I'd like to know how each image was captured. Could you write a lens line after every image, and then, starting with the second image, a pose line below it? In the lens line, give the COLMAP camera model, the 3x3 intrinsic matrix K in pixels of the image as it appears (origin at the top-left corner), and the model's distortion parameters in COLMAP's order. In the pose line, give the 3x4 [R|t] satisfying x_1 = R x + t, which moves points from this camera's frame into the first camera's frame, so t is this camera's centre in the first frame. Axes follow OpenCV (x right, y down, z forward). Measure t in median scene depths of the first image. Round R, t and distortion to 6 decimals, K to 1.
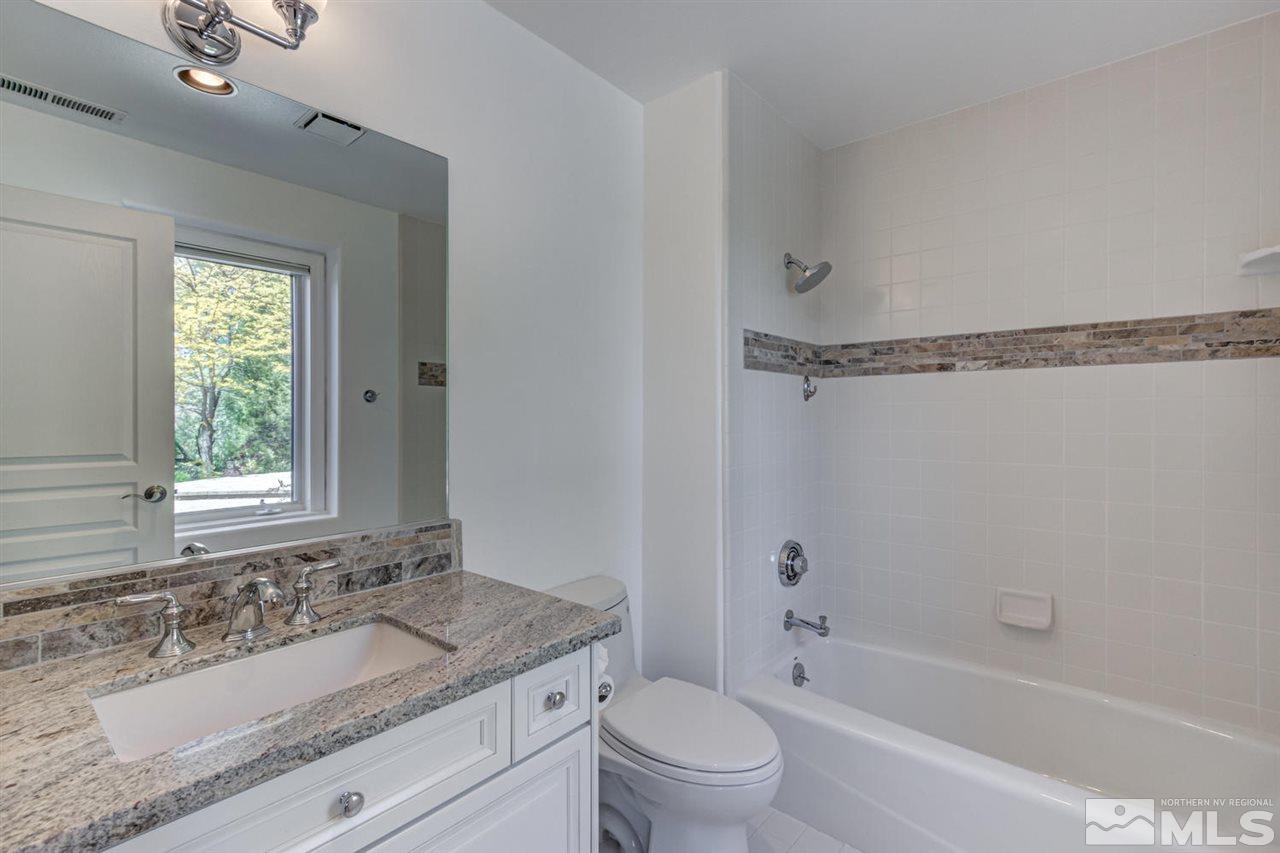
lens RADIAL K [[587.1, 0, 634.4], [0, 587.1, 419.9], [0, 0, 1]] dist [0.004598, 0.001192]
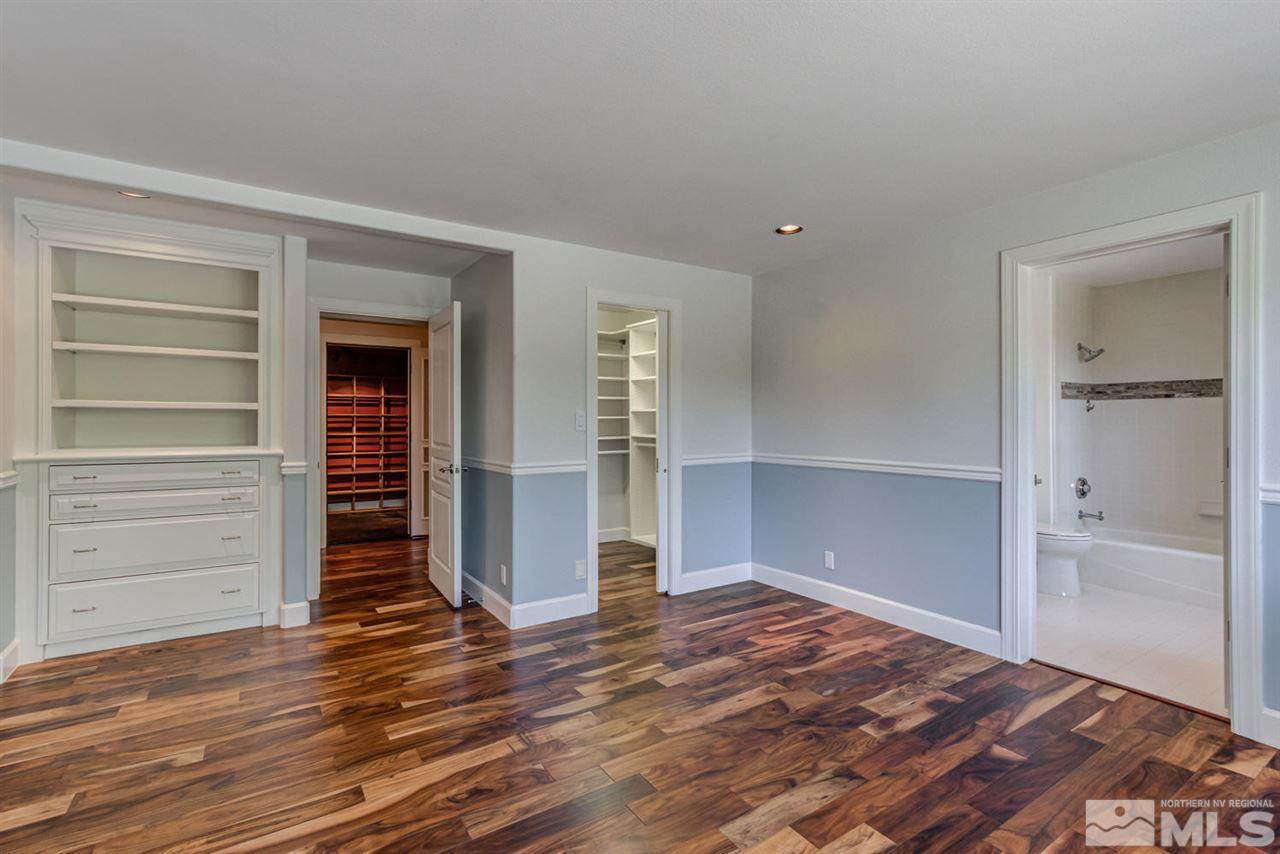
lens RADIAL K [[587.1, 0, 645.3], [0, 587.1, 421.8], [0, 0, 1]] dist [0.004598, 0.001192]
pose [[0.959882, 0.001581, -0.280400, -0.661520], [-0.003174, 0.999981, -0.005227, 0.018645], [0.280387, 0.005907, 0.959869, -1.514363]]
